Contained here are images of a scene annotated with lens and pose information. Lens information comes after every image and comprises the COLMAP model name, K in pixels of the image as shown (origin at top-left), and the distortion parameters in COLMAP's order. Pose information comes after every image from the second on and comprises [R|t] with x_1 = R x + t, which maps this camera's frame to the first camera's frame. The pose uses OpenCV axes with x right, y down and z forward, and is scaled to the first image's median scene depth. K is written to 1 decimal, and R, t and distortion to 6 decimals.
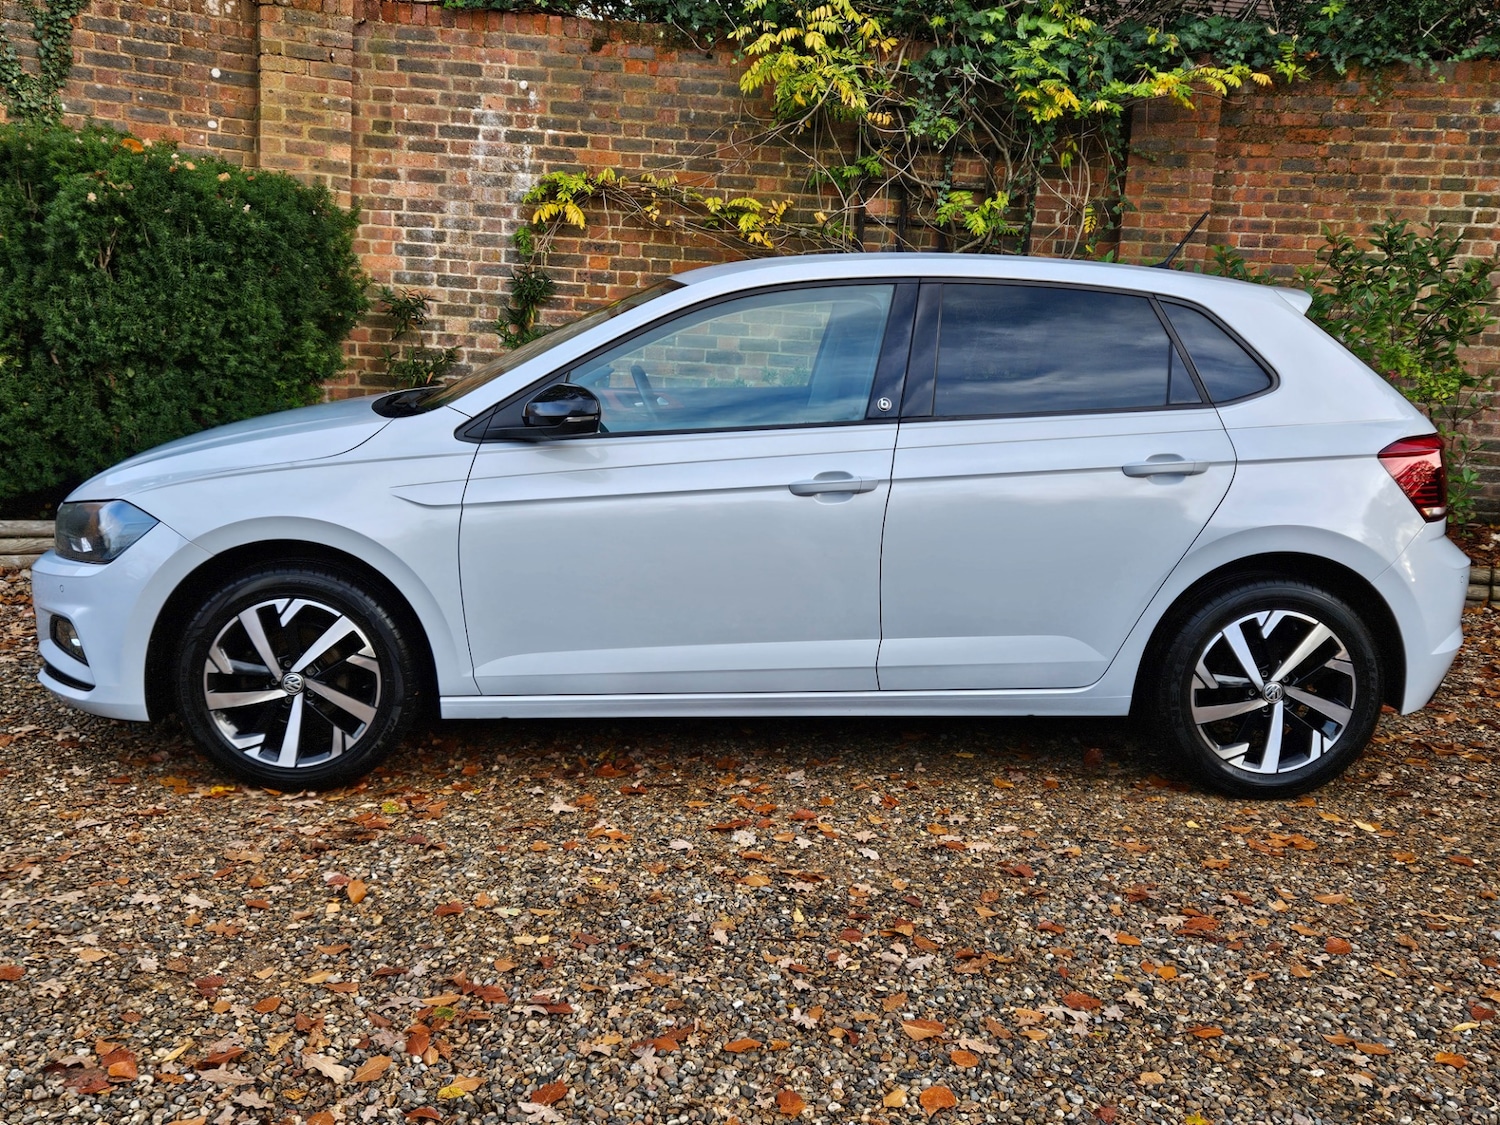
lens RADIAL K [[1539.3, 0, 749.1], [0, 1539.3, 565.1], [0, 0, 1]] dist [0.099295, -0.121934]
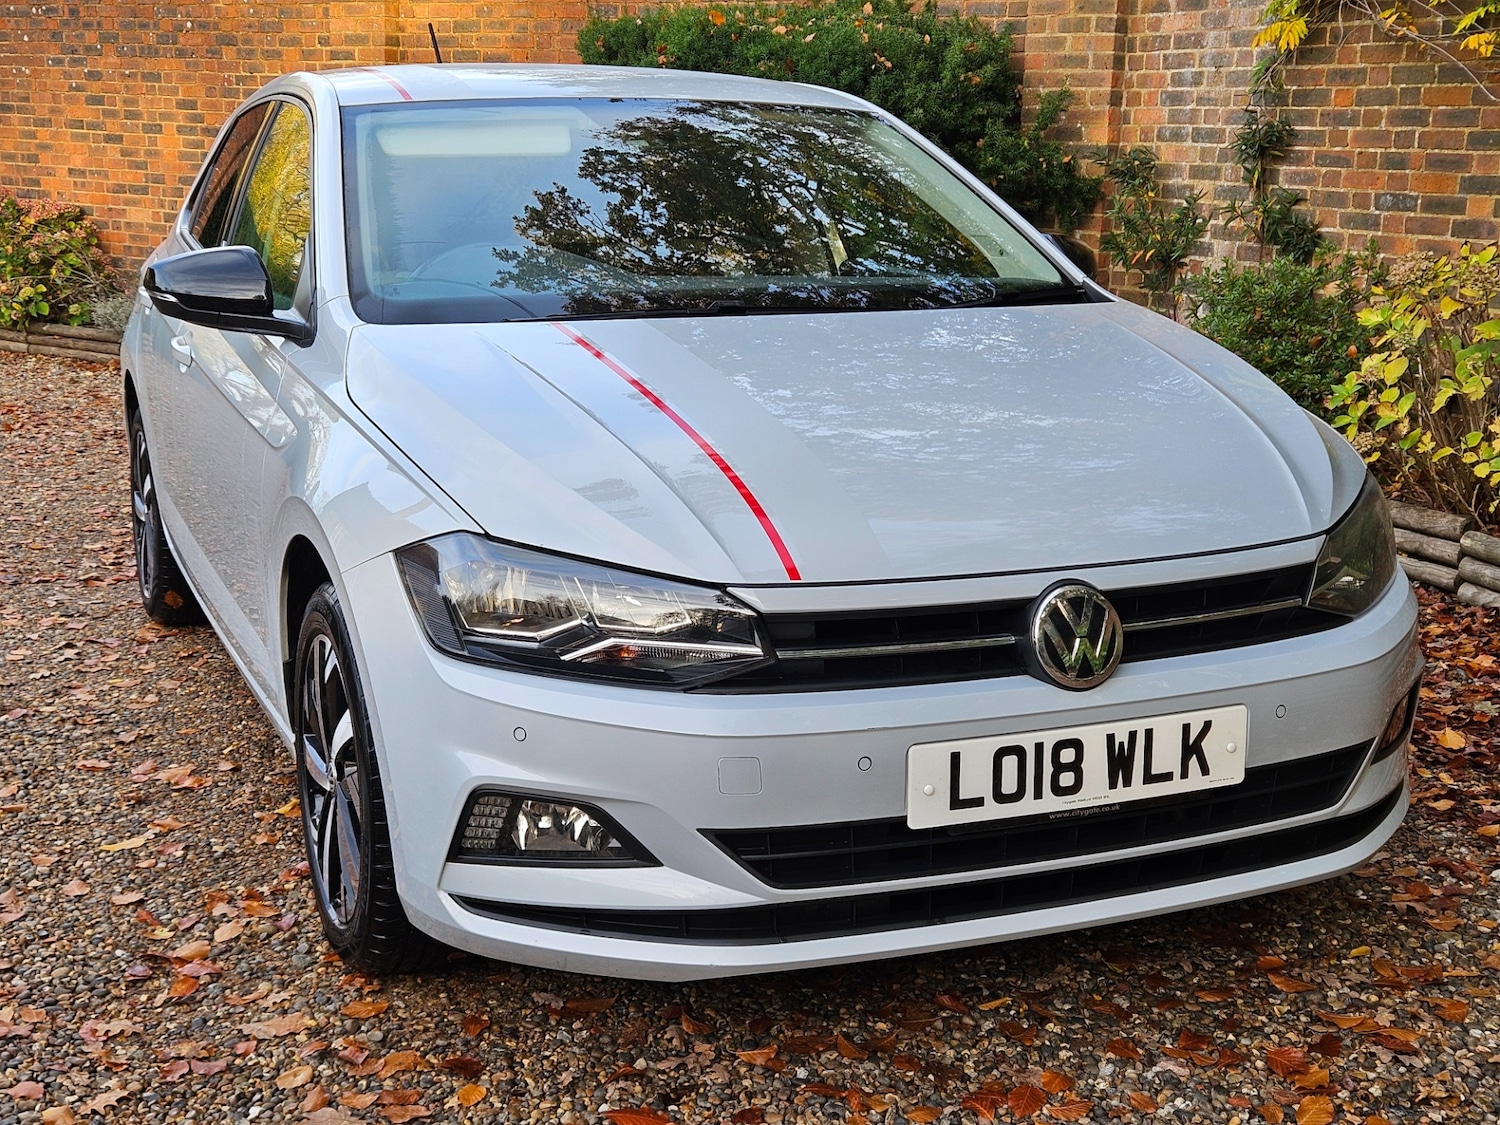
lens RADIAL K [[1994.0, 0, 754.9], [0, 1994.0, 564.2], [0, 0, 1]] dist [0.083934, -0.058891]
pose [[0.414511, 0.147471, -0.898016, 0.666529], [-0.141230, 0.985252, 0.096607, -0.036339], [0.899019, 0.086782, 0.429225, 0.386097]]
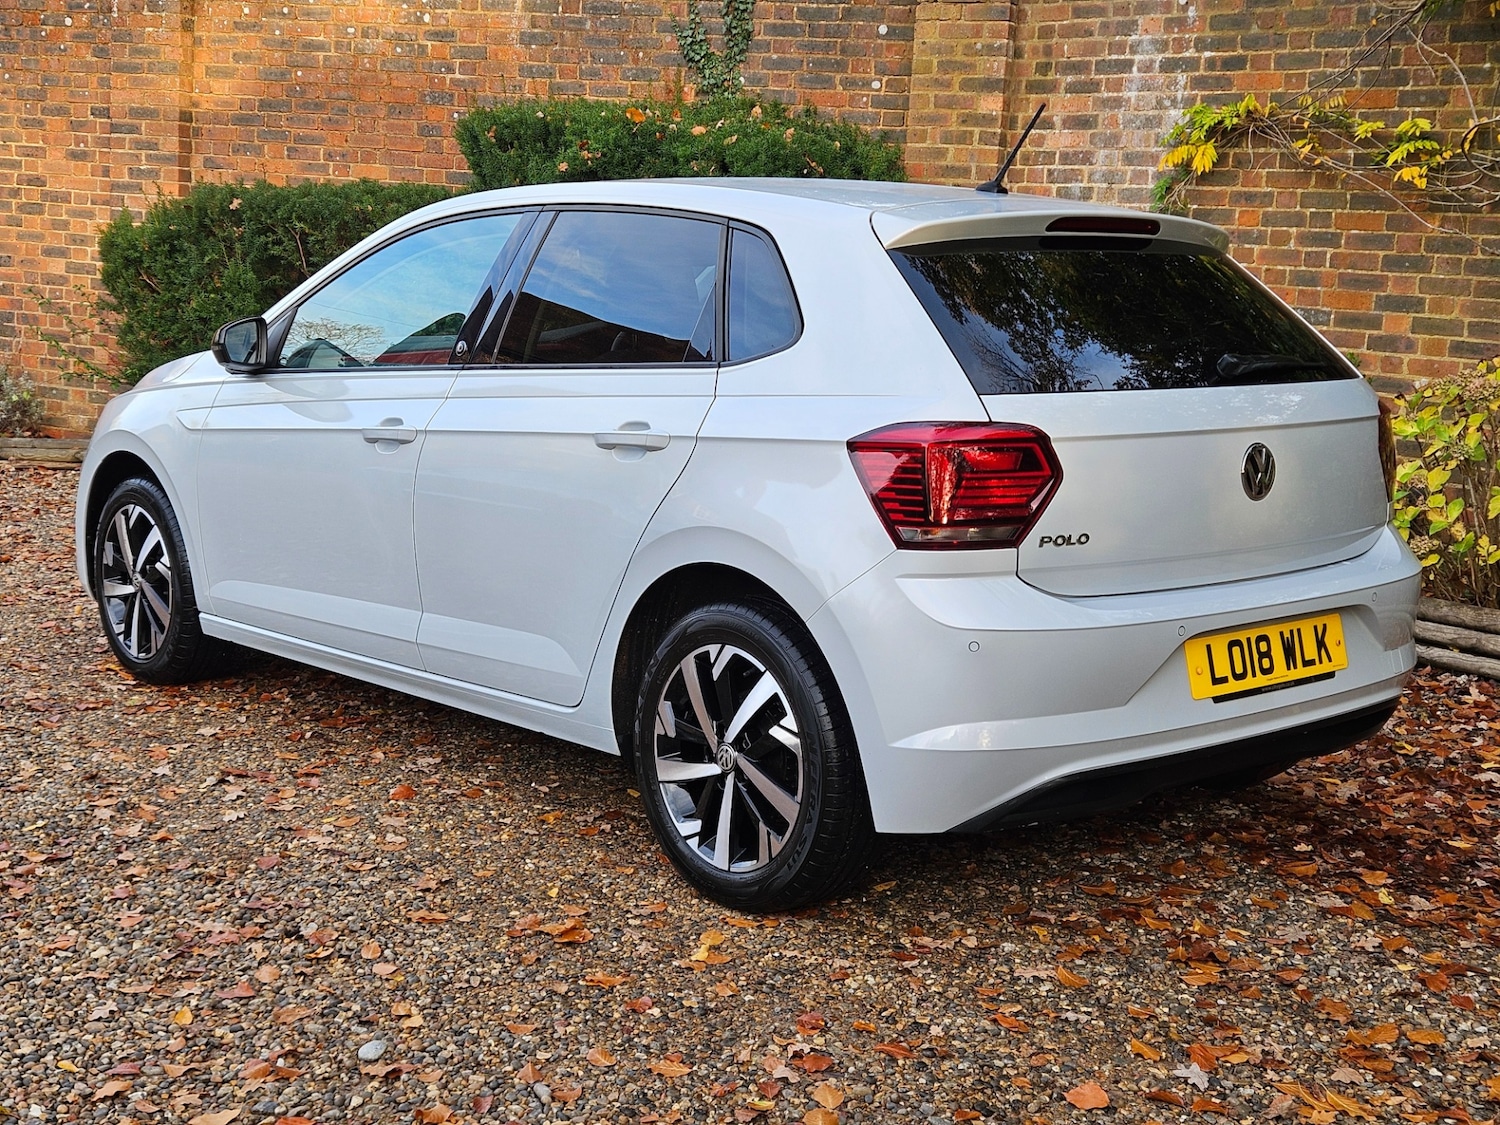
lens RADIAL K [[1994.2, 0, 755.4], [0, 1994.2, 544.1], [0, 0, 1]] dist [0.086295, -0.053072]
pose [[0.620210, 0.099259, -0.778130, 0.548076], [-0.141163, 0.989891, 0.013758, -0.016336], [0.771630, 0.101310, 0.627952, 0.212734]]
